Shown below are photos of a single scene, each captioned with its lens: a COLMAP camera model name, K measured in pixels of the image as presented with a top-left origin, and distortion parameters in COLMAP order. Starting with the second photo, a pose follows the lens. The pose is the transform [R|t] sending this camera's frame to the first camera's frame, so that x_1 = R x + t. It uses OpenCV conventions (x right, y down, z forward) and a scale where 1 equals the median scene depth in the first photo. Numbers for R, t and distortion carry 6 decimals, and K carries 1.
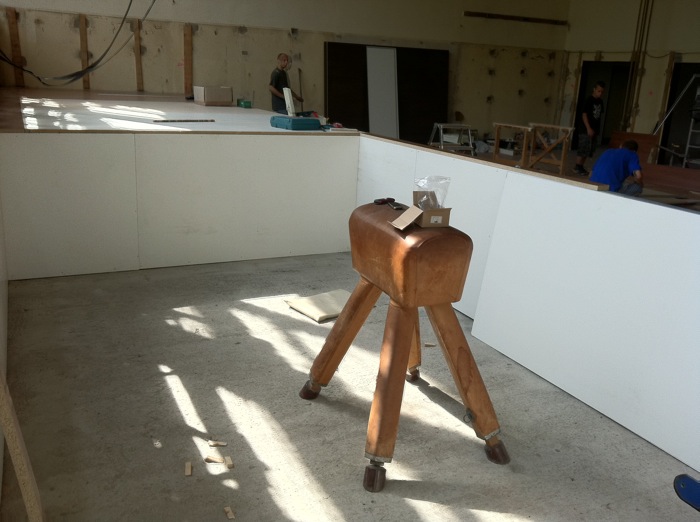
lens RADIAL K [[663.4, 0, 350.0], [0, 663.4, 261.0], [0, 0, 1]] dist [-0.071548, 0.204160]
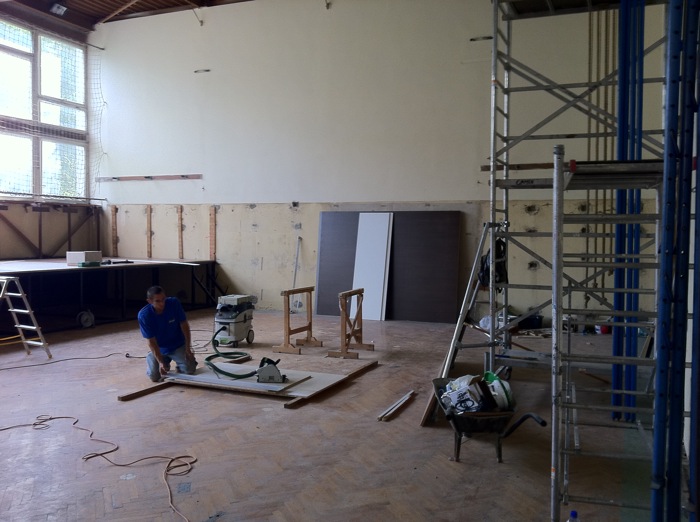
lens RADIAL K [[655.8, 0, 350.0], [0, 655.8, 261.0], [0, 0, 1]] dist [0.103806, -0.226008]
pose [[0.668964, -0.012297, -0.743193, 0.818430], [-0.186052, 0.965264, -0.183440, -0.079922], [0.719633, 0.260988, 0.643439, 0.413090]]
